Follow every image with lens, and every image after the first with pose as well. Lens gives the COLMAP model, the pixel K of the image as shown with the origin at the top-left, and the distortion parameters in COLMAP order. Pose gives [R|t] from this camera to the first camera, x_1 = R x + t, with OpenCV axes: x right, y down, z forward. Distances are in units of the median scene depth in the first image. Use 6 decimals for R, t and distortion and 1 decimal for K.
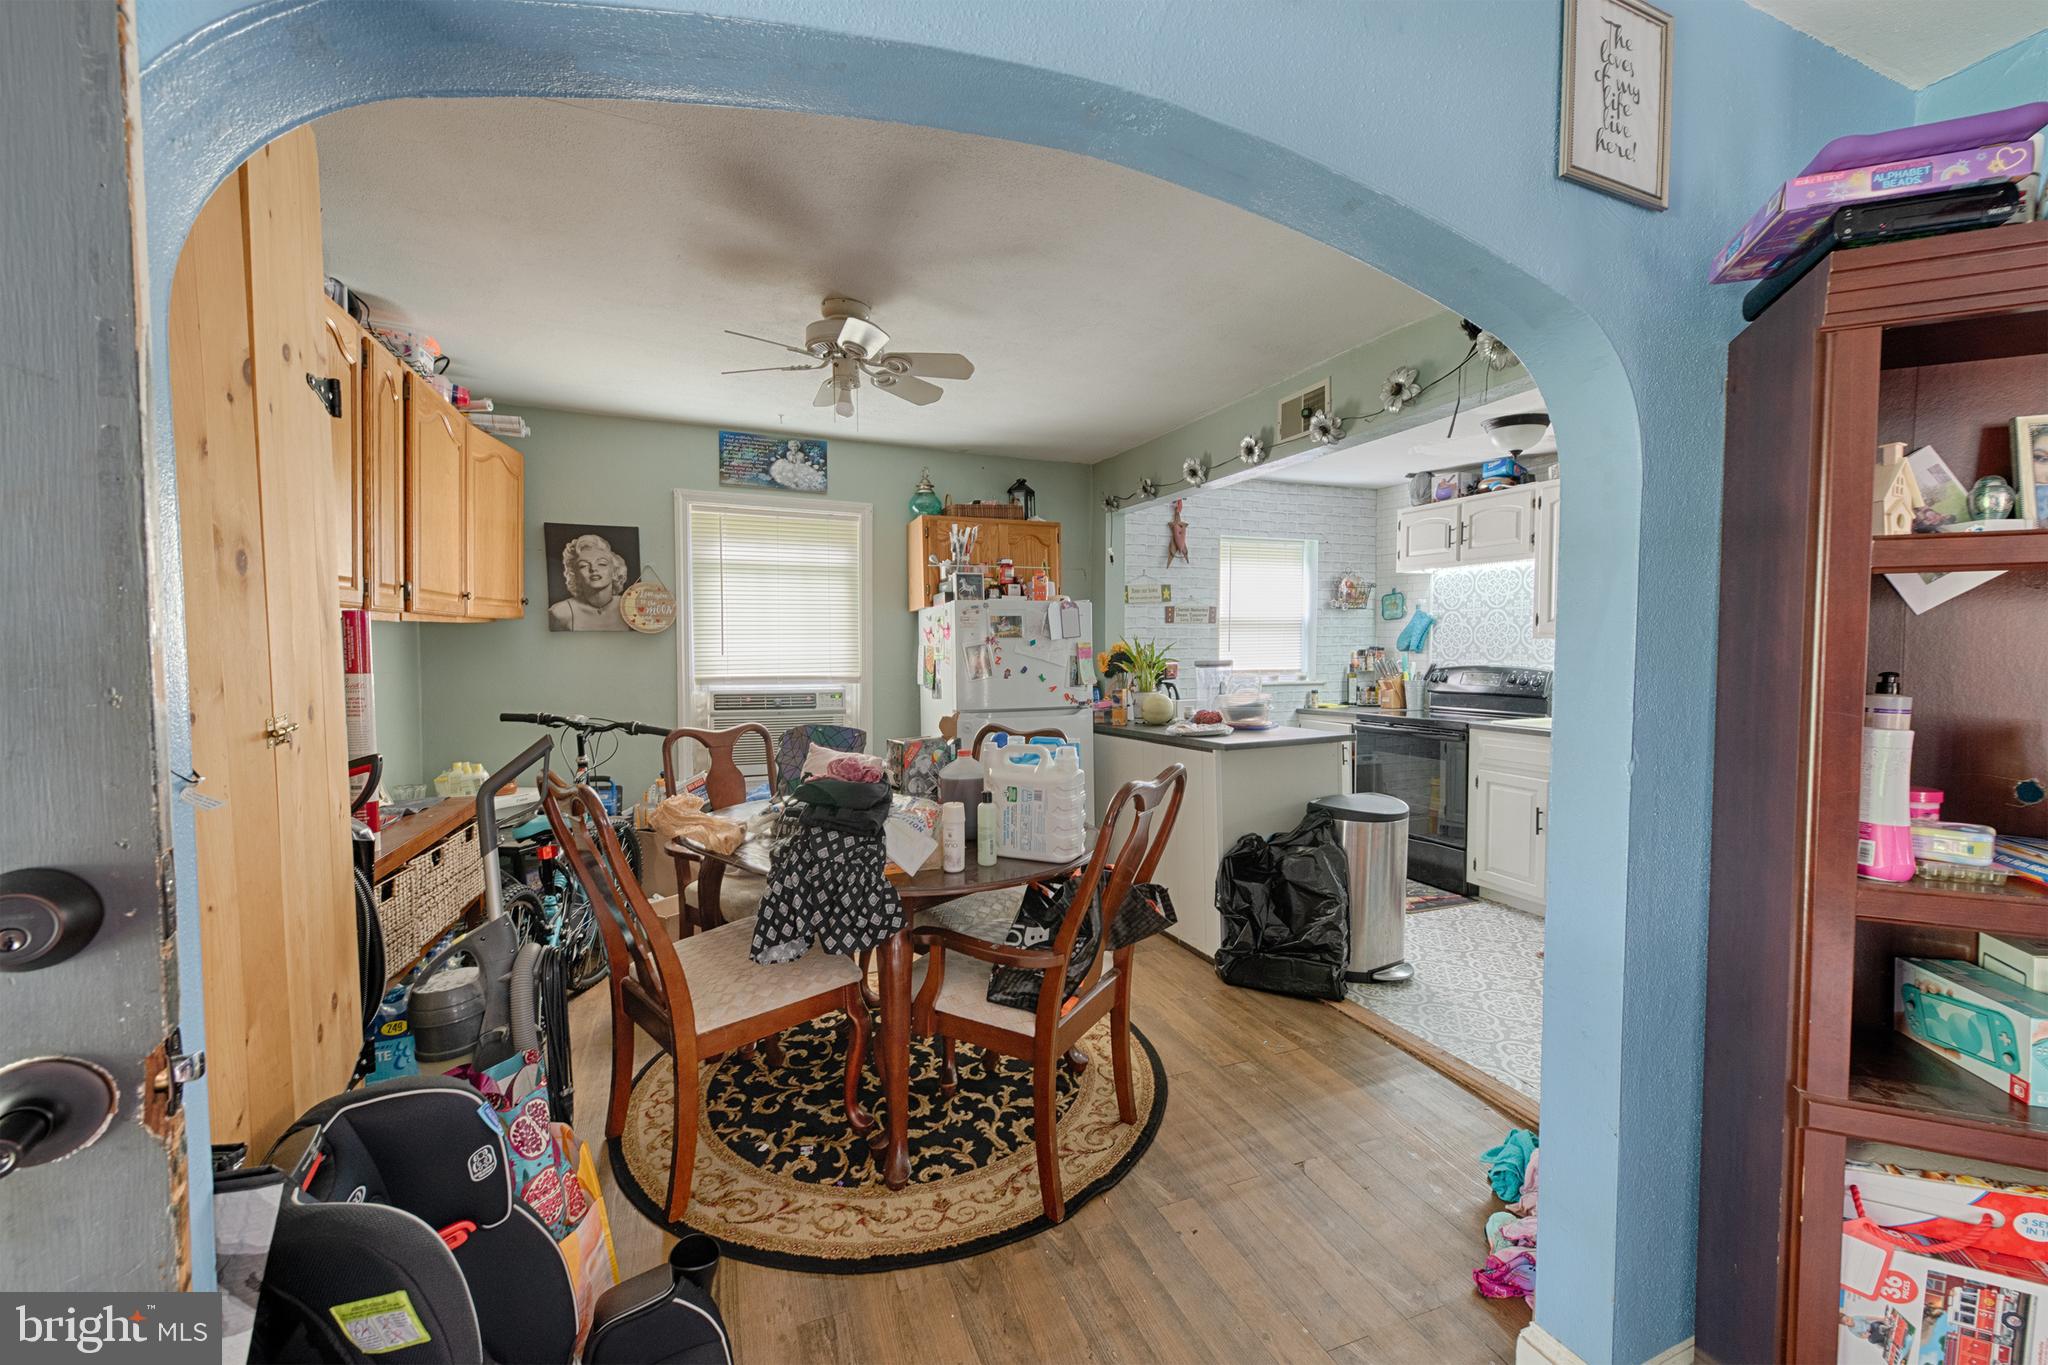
lens RADIAL K [[801.9, 0, 1024.0], [0, 801.9, 682.5], [0, 0, 1]] dist [-0.000176, -0.000483]
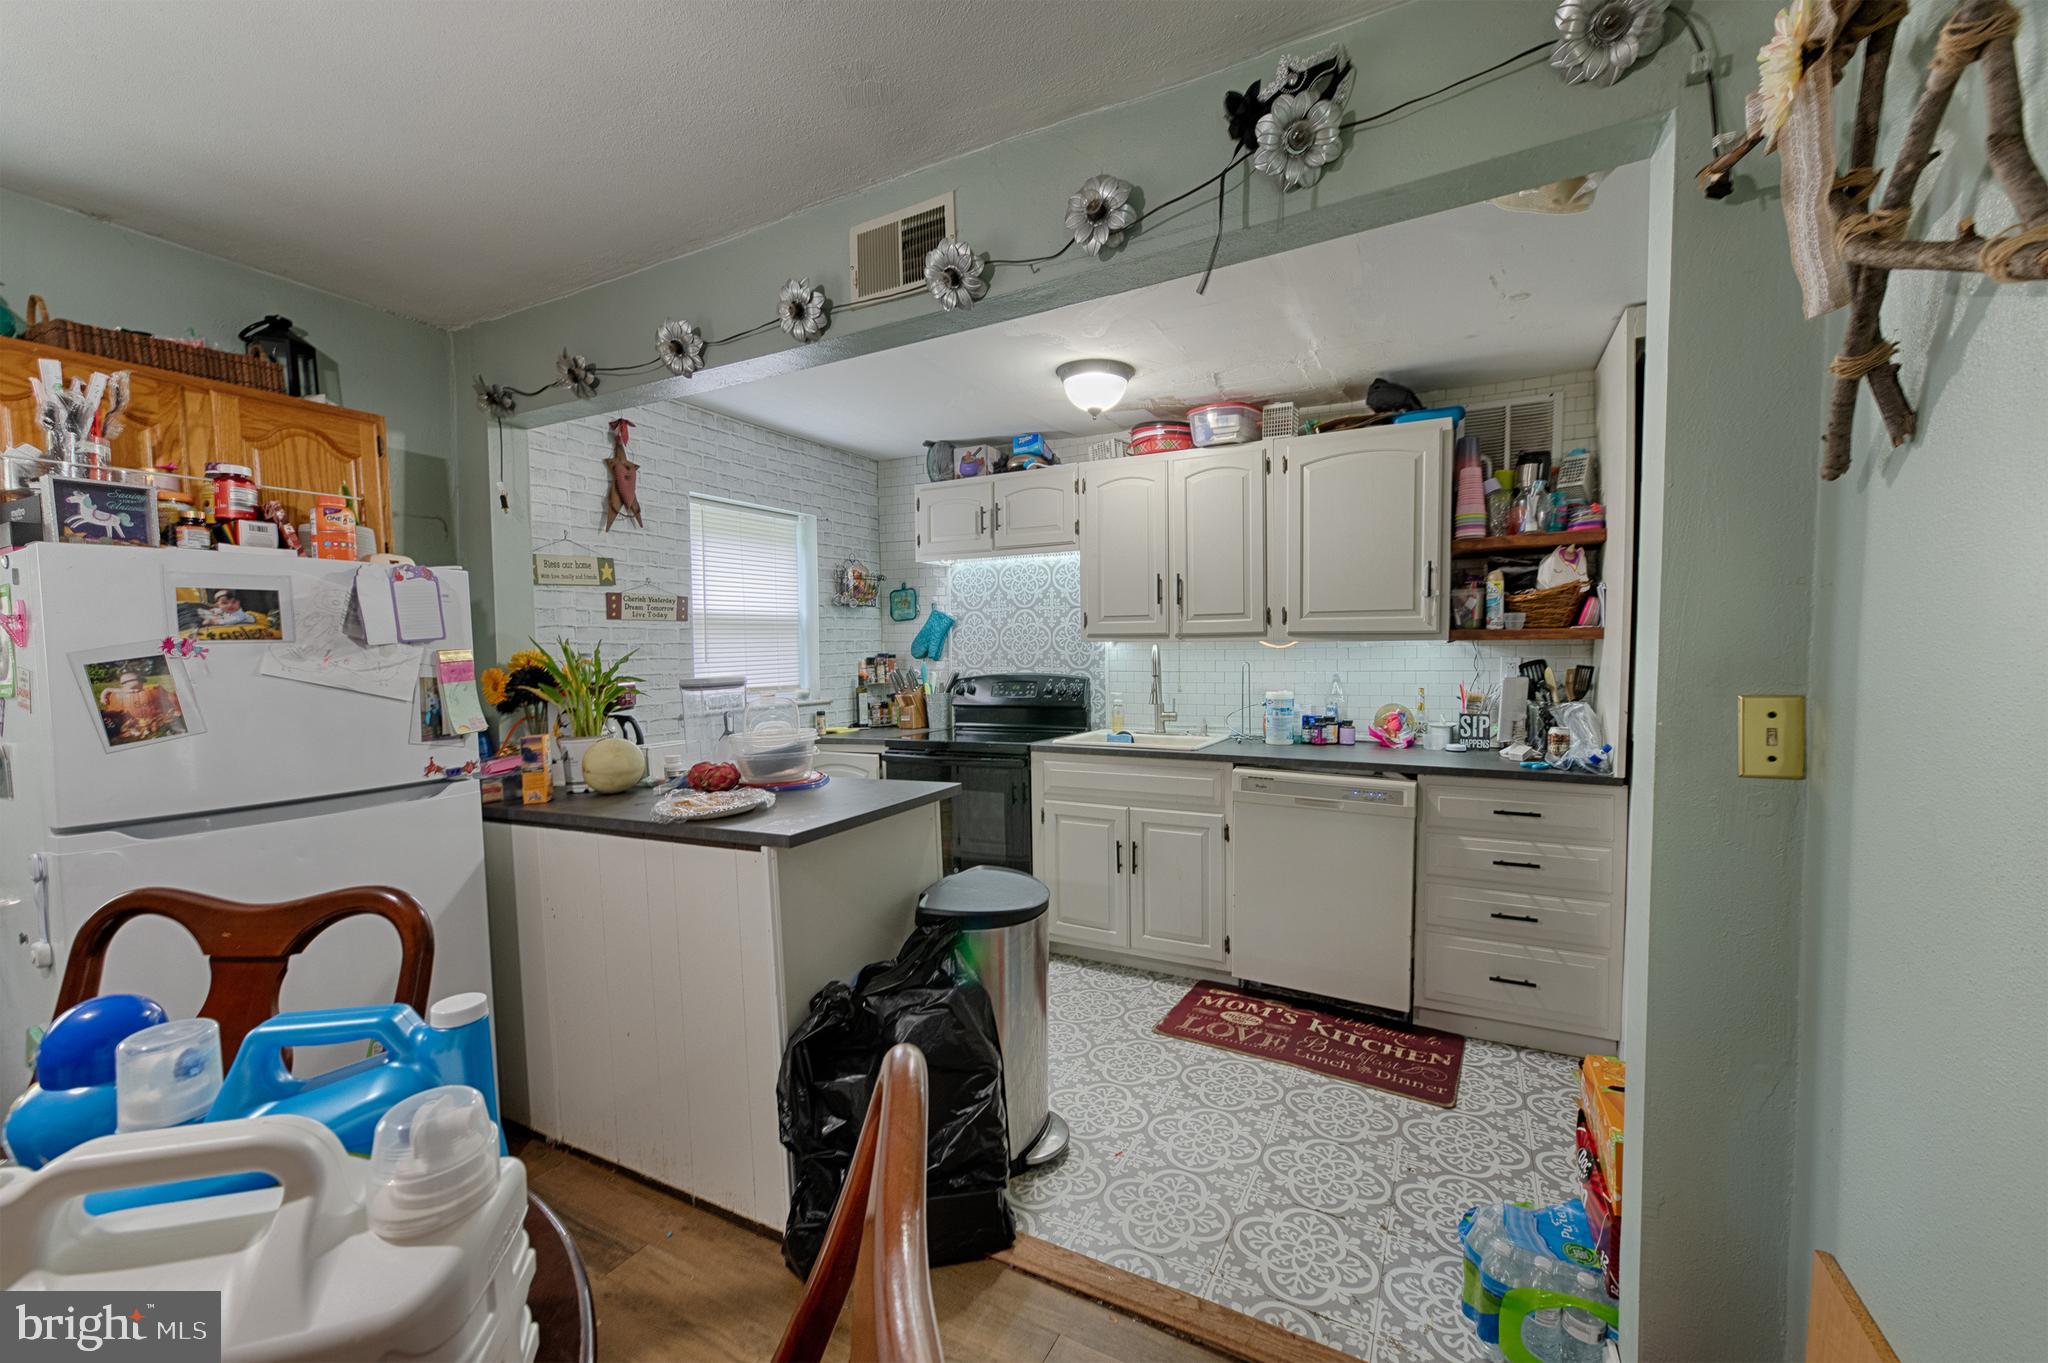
lens RADIAL K [[801.9, 0, 1024.0], [0, 801.9, 681.5], [0, 0, 1]] dist [-0.000176, -0.000483]
pose [[0.761263, -0.032797, 0.647614, 0.018032], [0.041207, 0.999148, 0.002161, -0.013947], [-0.647133, 0.025041, 0.761966, 0.326563]]
